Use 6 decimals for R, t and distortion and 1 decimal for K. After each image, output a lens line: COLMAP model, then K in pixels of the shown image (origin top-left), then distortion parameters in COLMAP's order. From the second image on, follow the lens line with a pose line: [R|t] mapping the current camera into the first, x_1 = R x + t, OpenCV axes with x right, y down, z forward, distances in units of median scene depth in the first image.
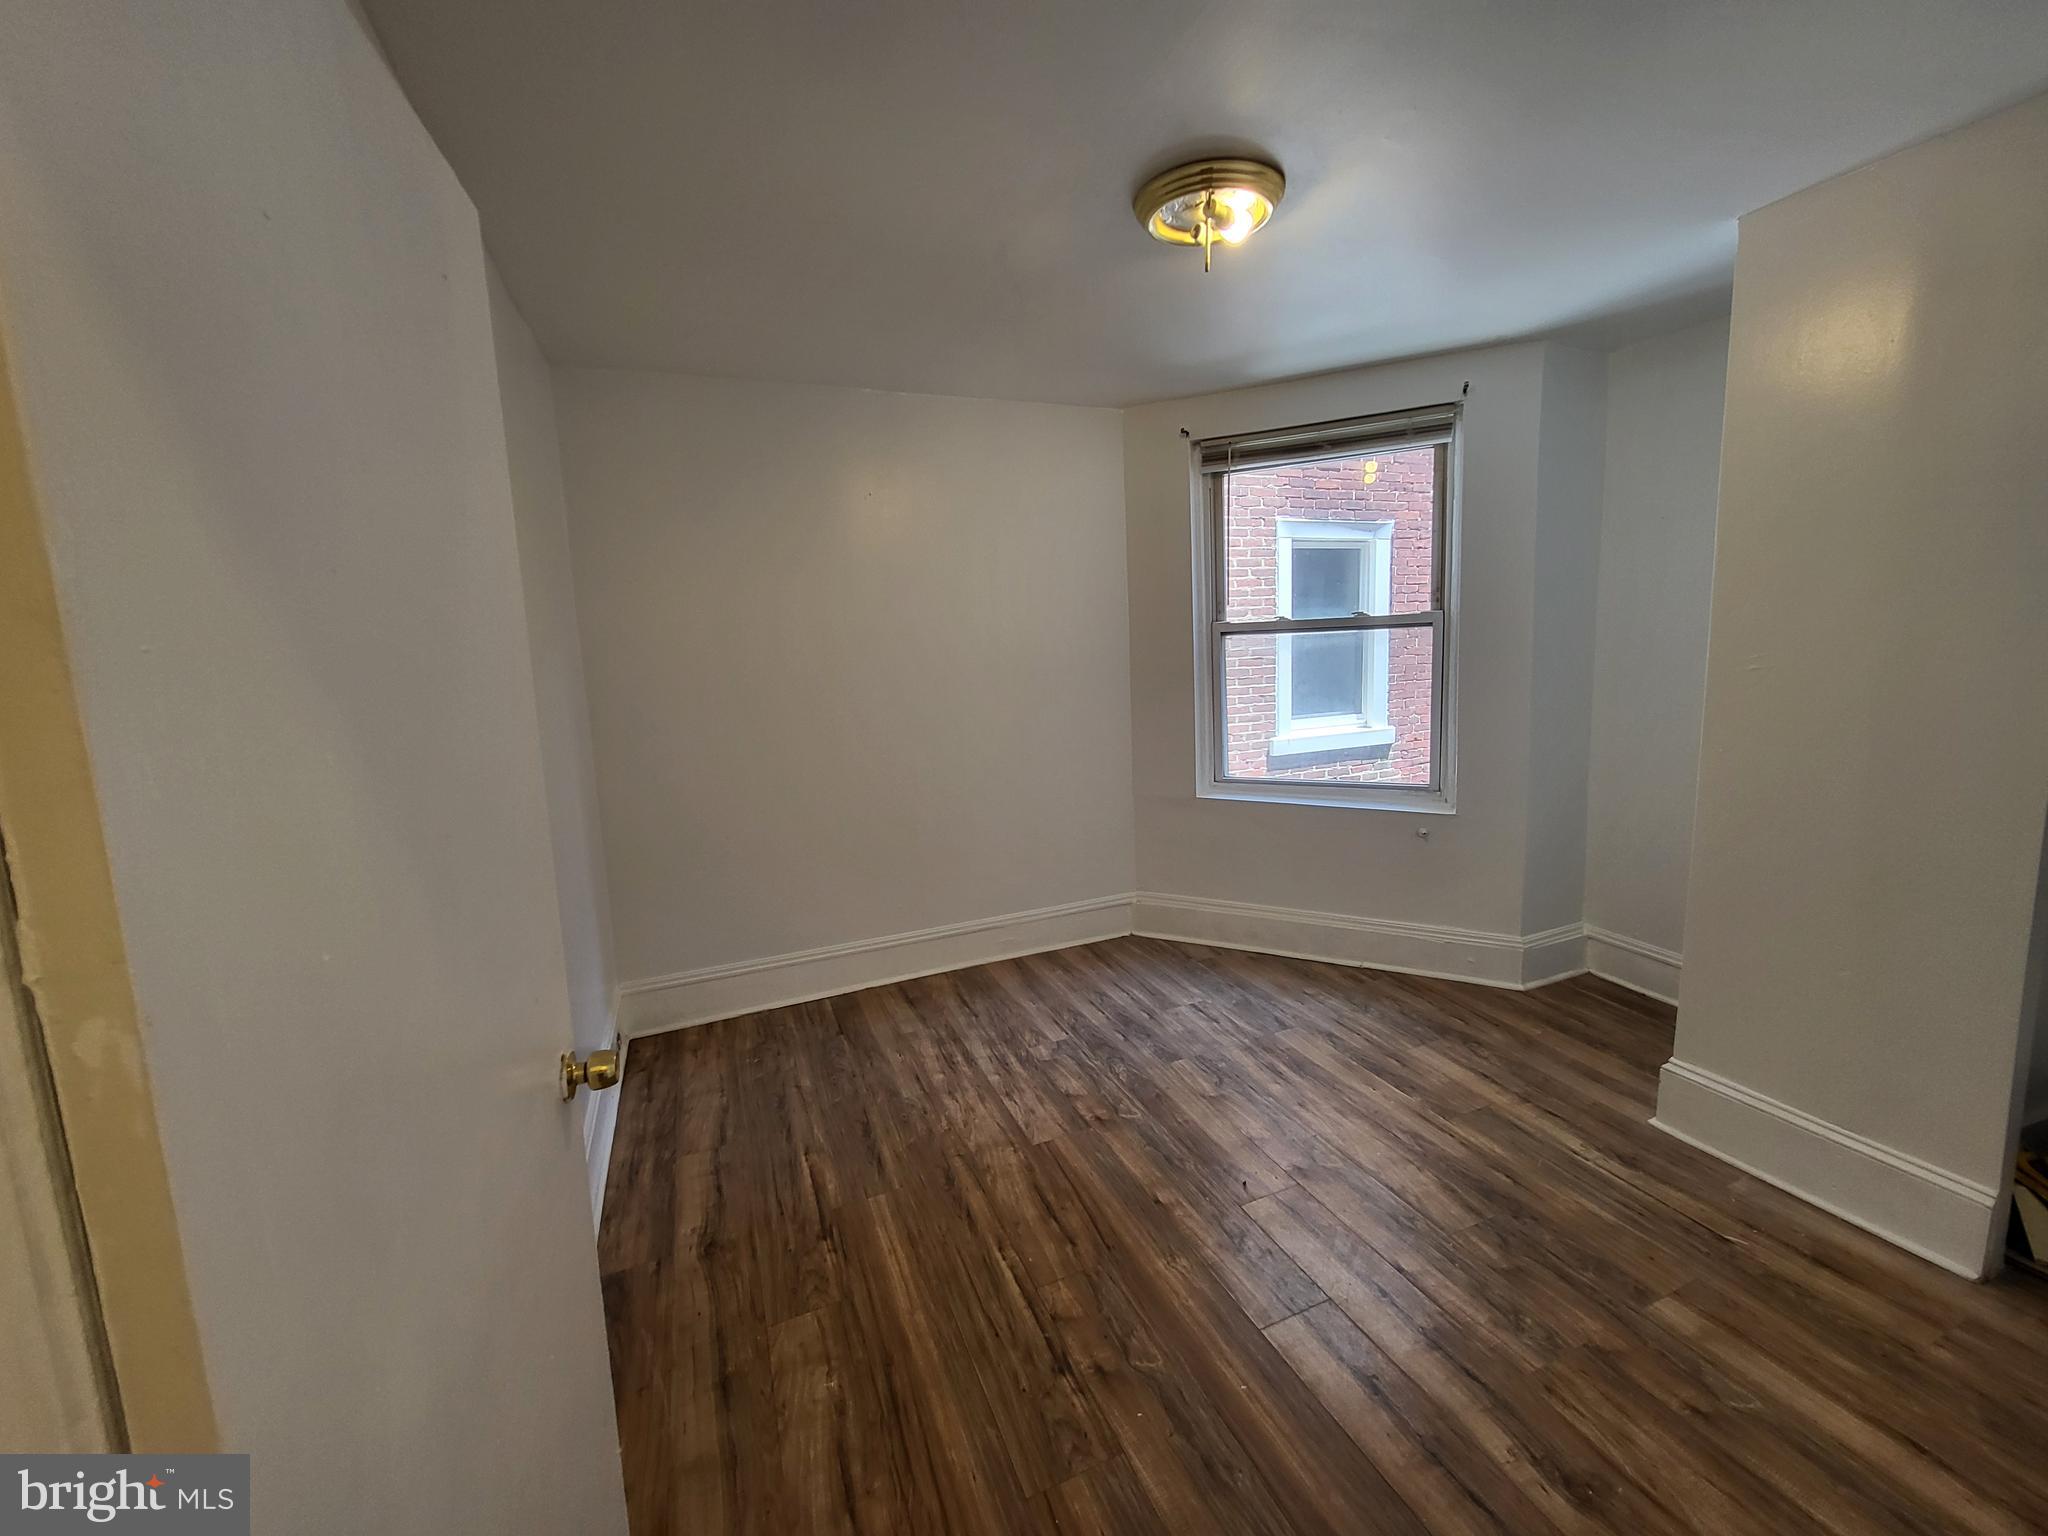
lens RADIAL K [[803.6, 0, 1026.7], [0, 803.6, 740.6], [0, 0, 1]] dist [0.002655, -0.000950]
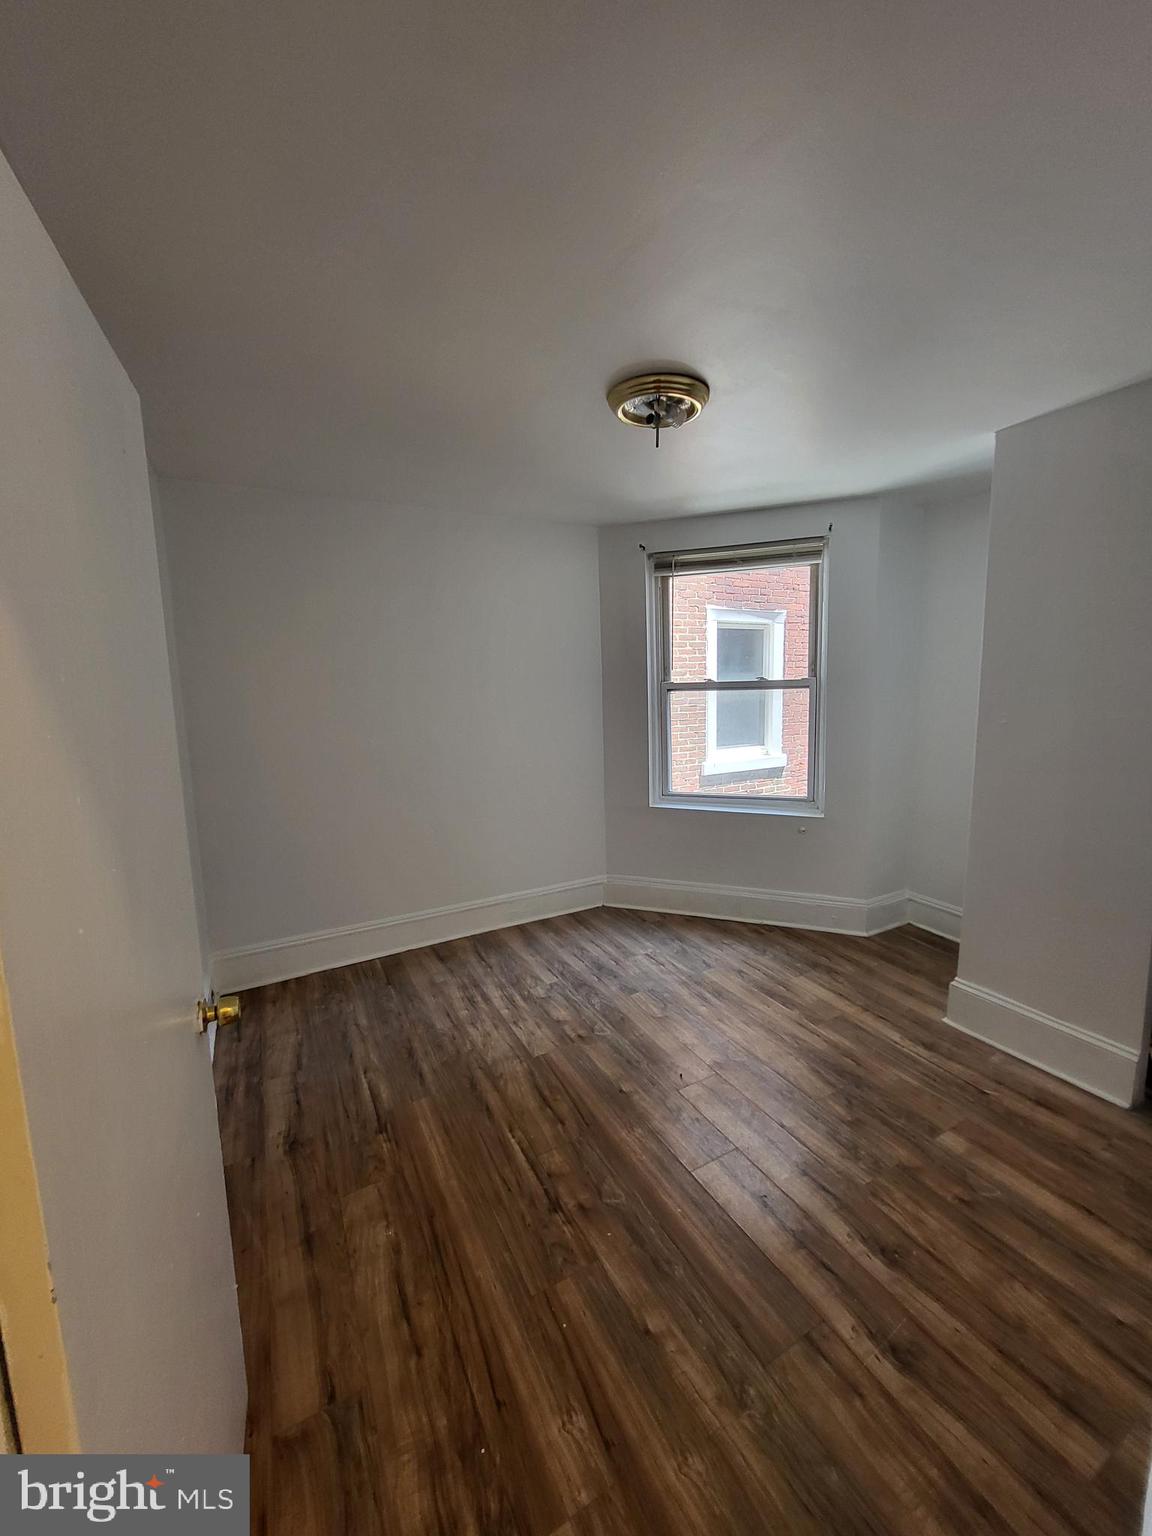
lens RADIAL K [[602.7, 0, 594.4], [0, 602.7, 762.2], [0, 0, 1]] dist [0.002655, -0.000950]
pose [[0.993248, 0.003156, 0.115968, -0.010995], [-0.003219, 0.999995, 0.000354, -0.011145], [-0.115966, -0.000725, 0.993253, -0.056226]]
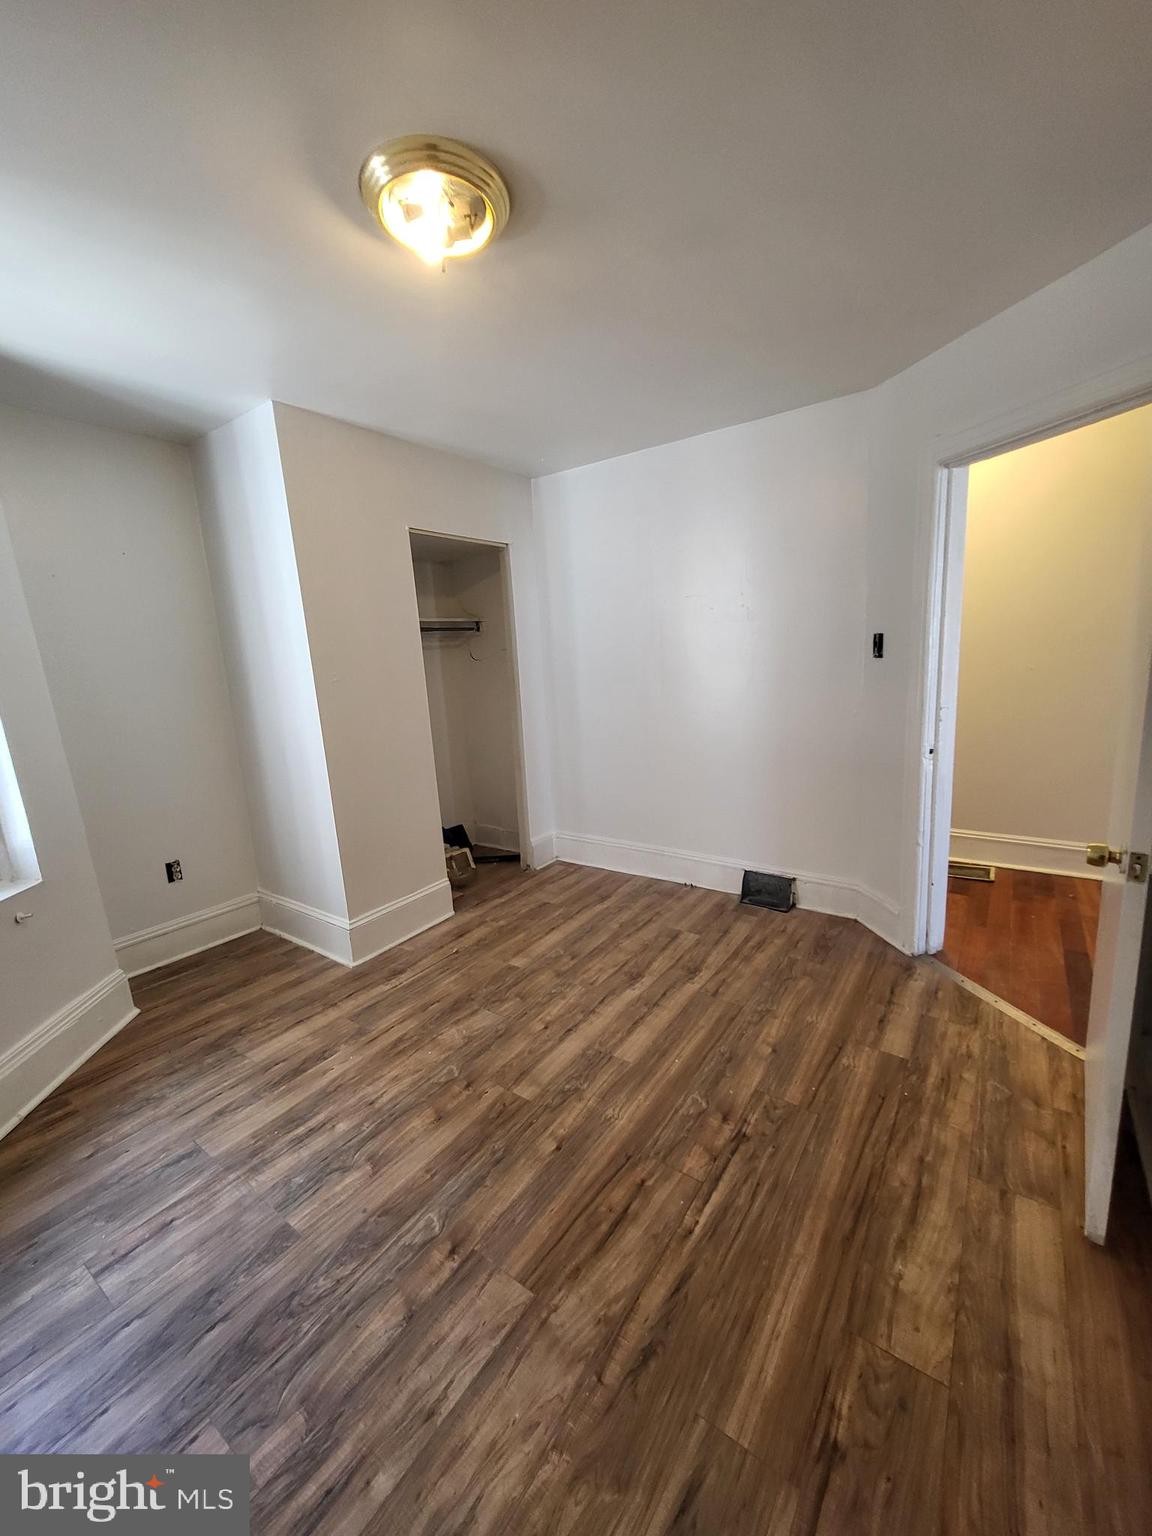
lens RADIAL K [[602.7, 0, 587.4], [0, 602.7, 757.6], [0, 0, 1]] dist [0.002655, -0.000950]
pose [[-0.533024, -0.085987, 0.841719, -0.490644], [0.182006, 0.959881, 0.213314, -0.106431], [-0.826292, 0.266899, -0.495990, 1.187762]]
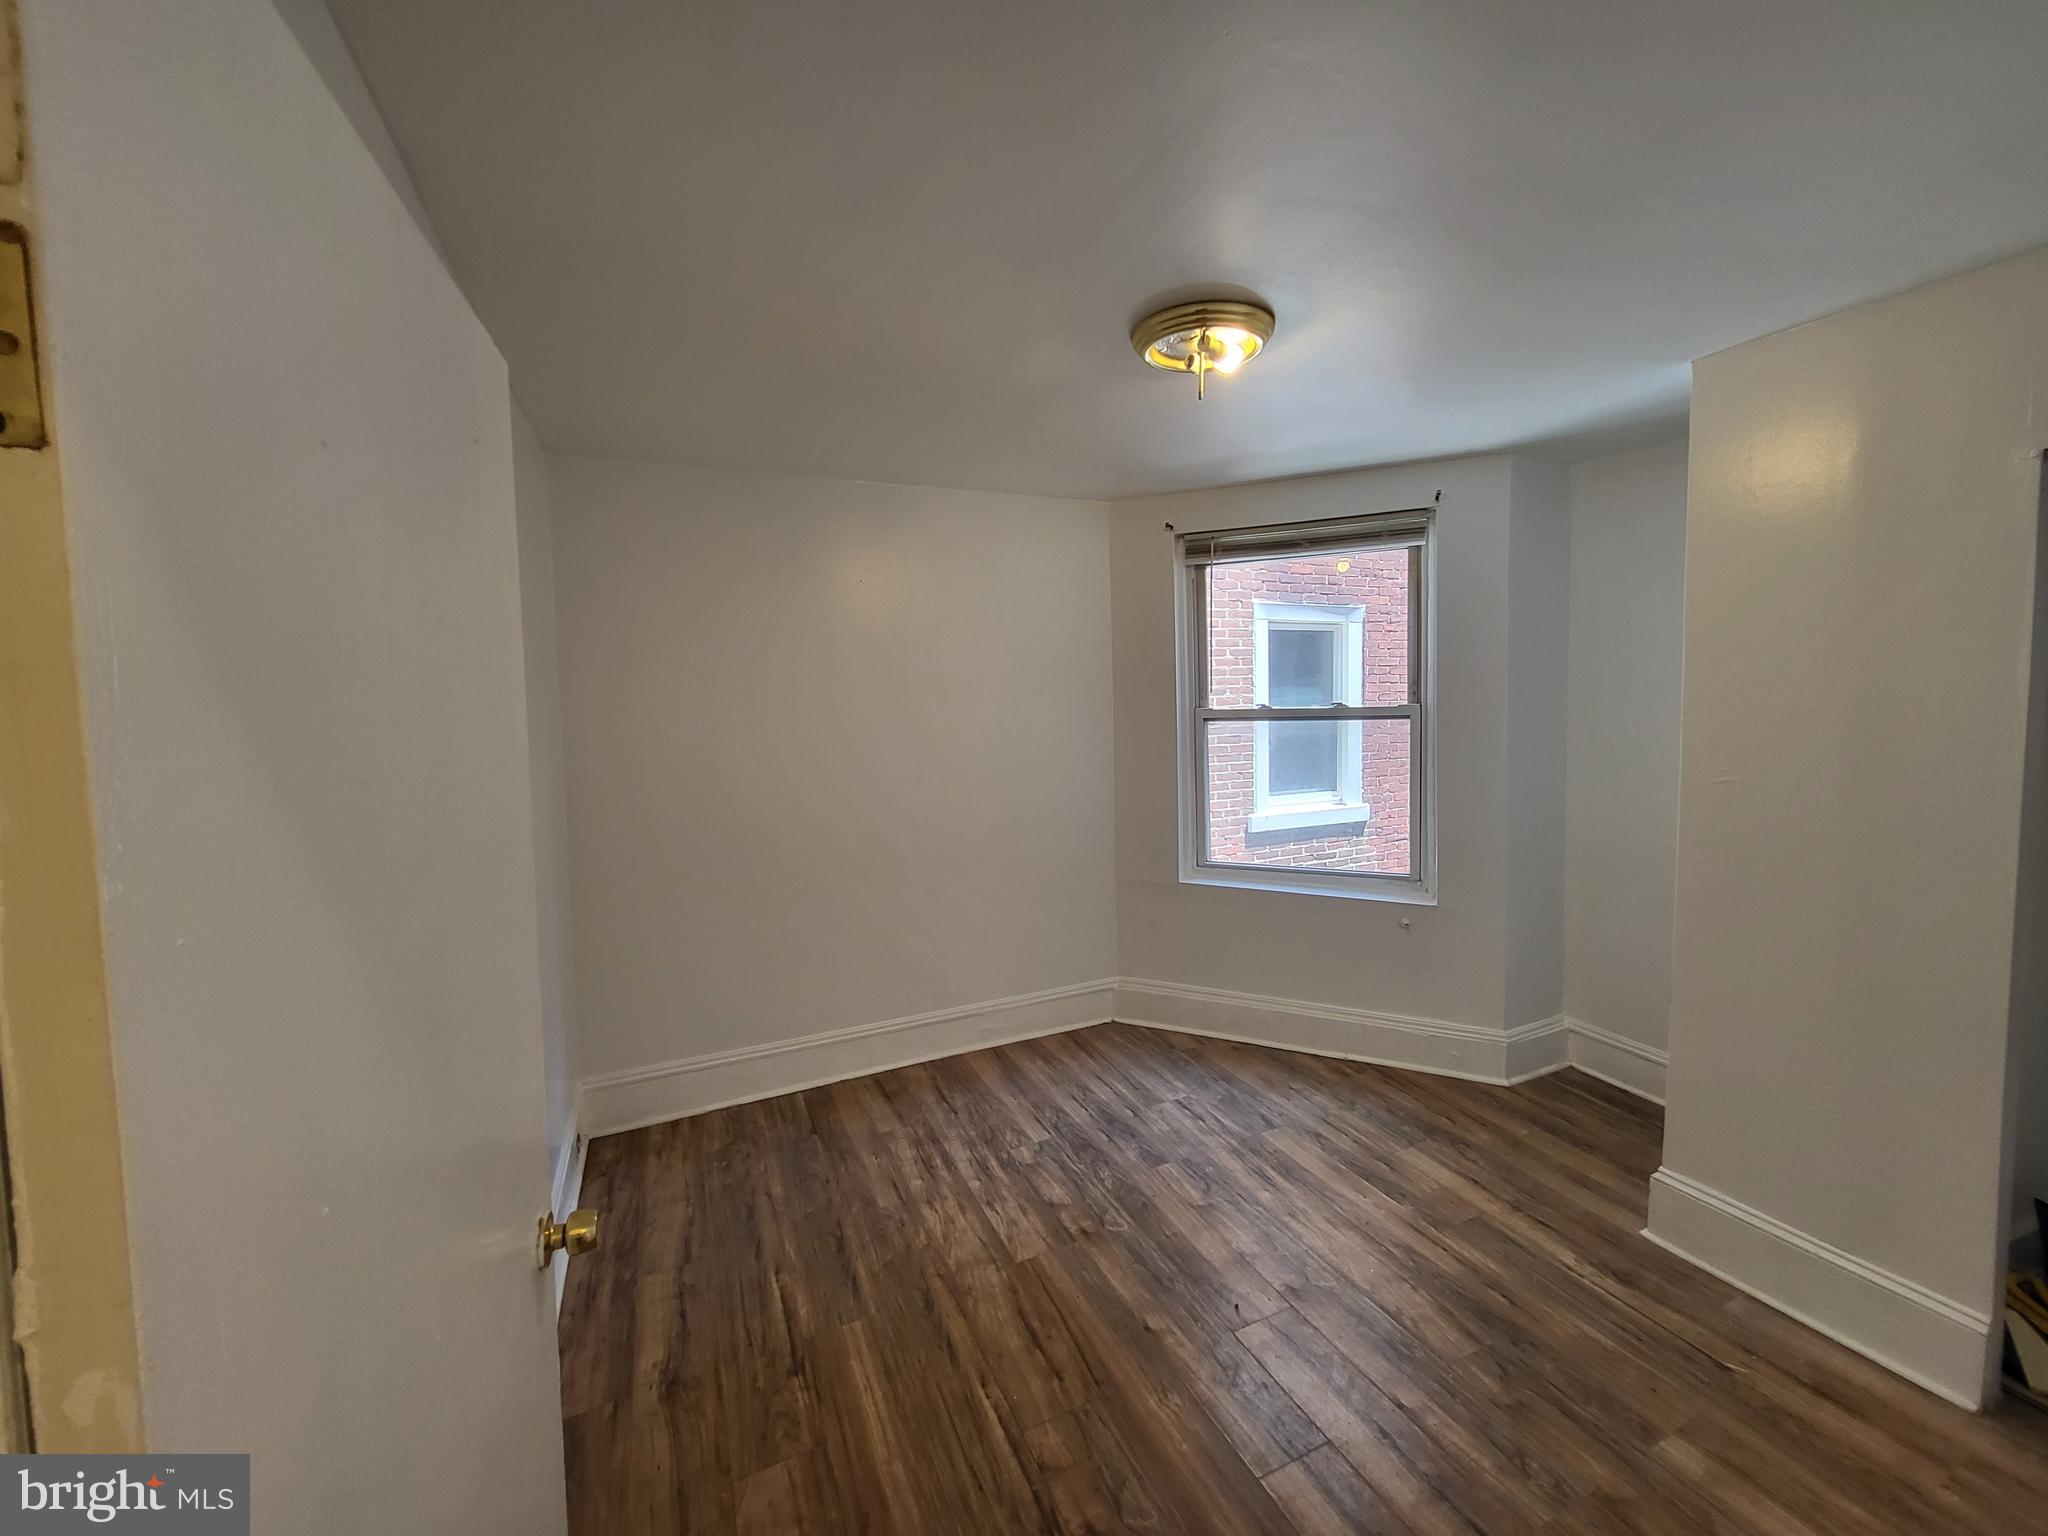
lens RADIAL K [[803.6, 0, 1028.3], [0, 803.6, 741.3], [0, 0, 1]] dist [0.002655, -0.000950]
pose [[0.999285, 0.015875, 0.034325, -0.022031], [-0.013384, 0.997342, -0.071618, -0.051136], [-0.035370, 0.071108, 0.996841, 0.000061]]
